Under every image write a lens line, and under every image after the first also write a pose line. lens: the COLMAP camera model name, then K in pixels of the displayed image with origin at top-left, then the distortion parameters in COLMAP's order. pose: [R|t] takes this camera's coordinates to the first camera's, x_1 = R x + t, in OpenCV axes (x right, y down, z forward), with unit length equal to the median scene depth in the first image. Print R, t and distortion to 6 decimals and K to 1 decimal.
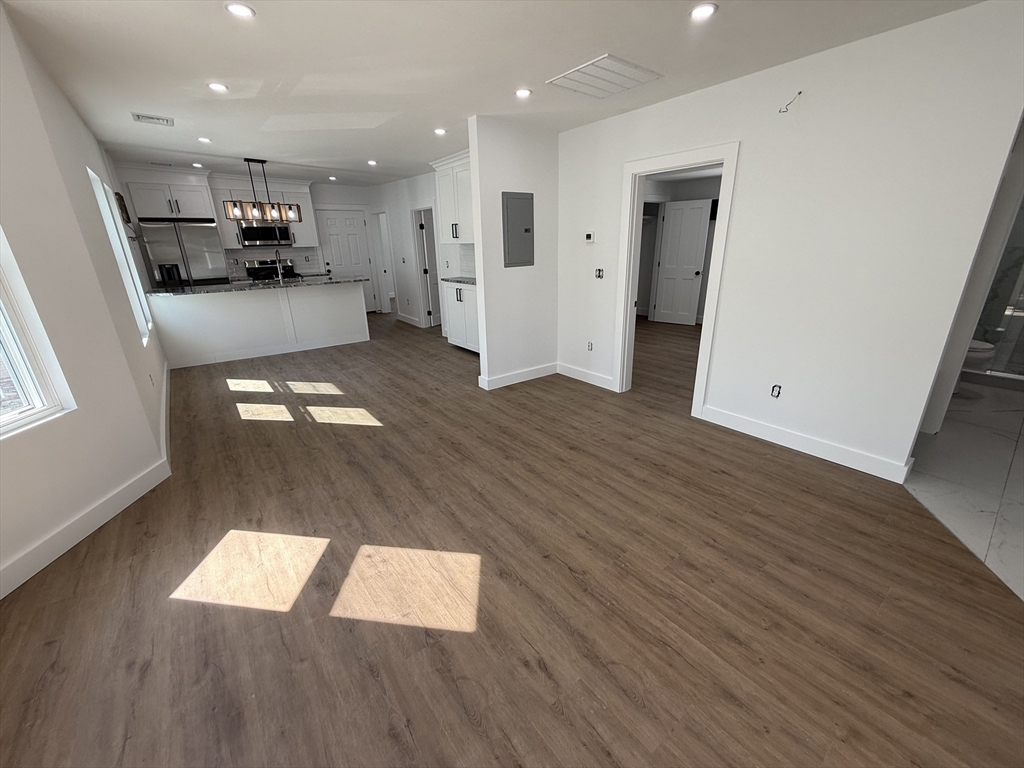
lens RADIAL K [[407.2, 0, 510.2], [0, 407.2, 383.8], [0, 0, 1]] dist [-0.000105, 0.000325]
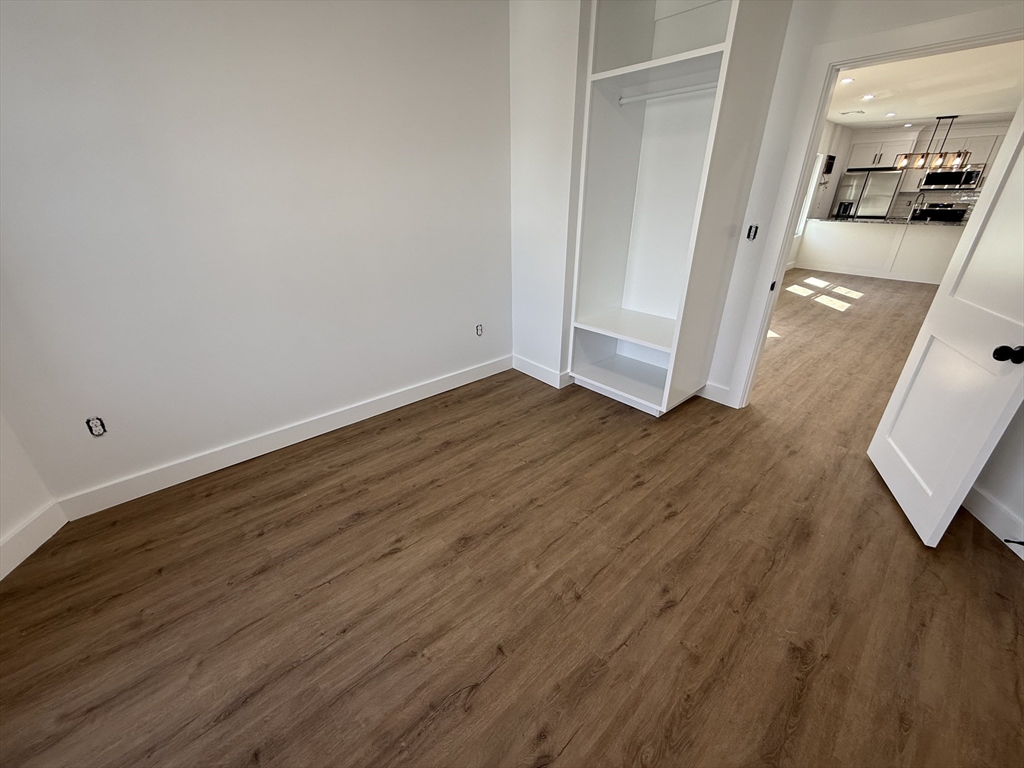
lens RADIAL K [[407.2, 0, 510.6], [0, 407.2, 381.8], [0, 0, 1]] dist [-0.000105, 0.000325]
pose [[0.081917, 0.434660, -0.896862, 0.719817], [-0.328598, 0.861347, 0.387434, 0.098870], [0.940911, 0.262969, 0.213388, -0.296592]]
